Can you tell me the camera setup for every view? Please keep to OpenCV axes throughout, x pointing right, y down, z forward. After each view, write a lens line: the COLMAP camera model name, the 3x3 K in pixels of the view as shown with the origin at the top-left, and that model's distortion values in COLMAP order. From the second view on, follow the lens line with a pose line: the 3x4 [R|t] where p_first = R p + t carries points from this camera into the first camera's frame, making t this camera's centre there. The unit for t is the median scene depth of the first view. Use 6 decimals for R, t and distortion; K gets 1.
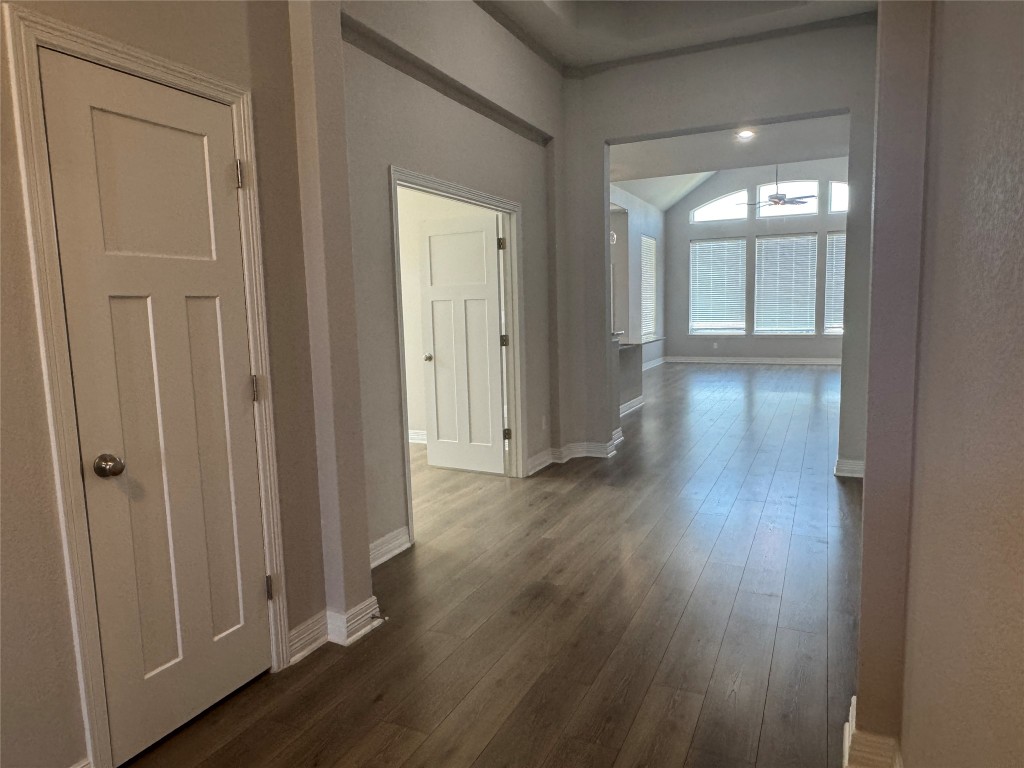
lens RADIAL K [[658.0, 0, 512.4], [0, 658.0, 383.1], [0, 0, 1]] dist [0.002069, -0.001587]
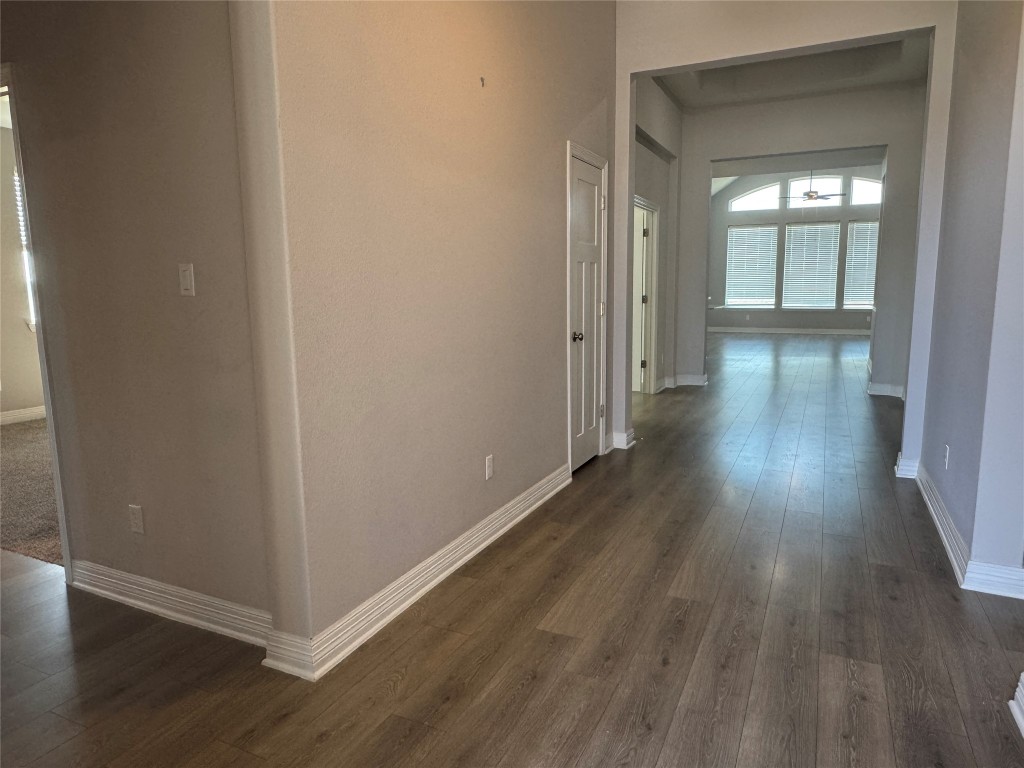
lens RADIAL K [[658.0, 0, 512.4], [0, 658.0, 385.1], [0, 0, 1]] dist [0.002069, -0.001587]
pose [[0.999890, 0.014764, 0.001531, -0.271936], [-0.014808, 0.999312, 0.034018, 0.071193], [-0.001028, -0.034037, 0.999420, -0.413429]]
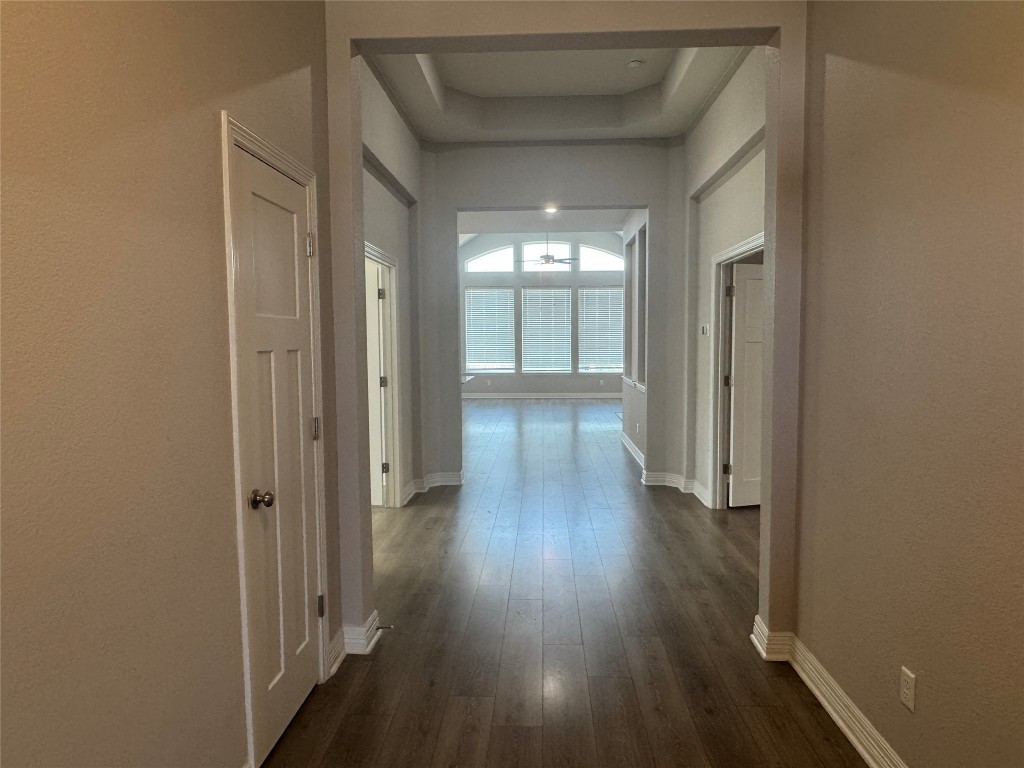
lens RADIAL K [[658.0, 0, 509.0], [0, 658.0, 384.2], [0, 0, 1]] dist [0.002069, -0.001587]
pose [[0.923972, -0.007086, 0.382395, -0.211479], [0.027723, 0.998439, -0.048485, -0.001702], [-0.381454, 0.055400, 0.922726, -0.077460]]
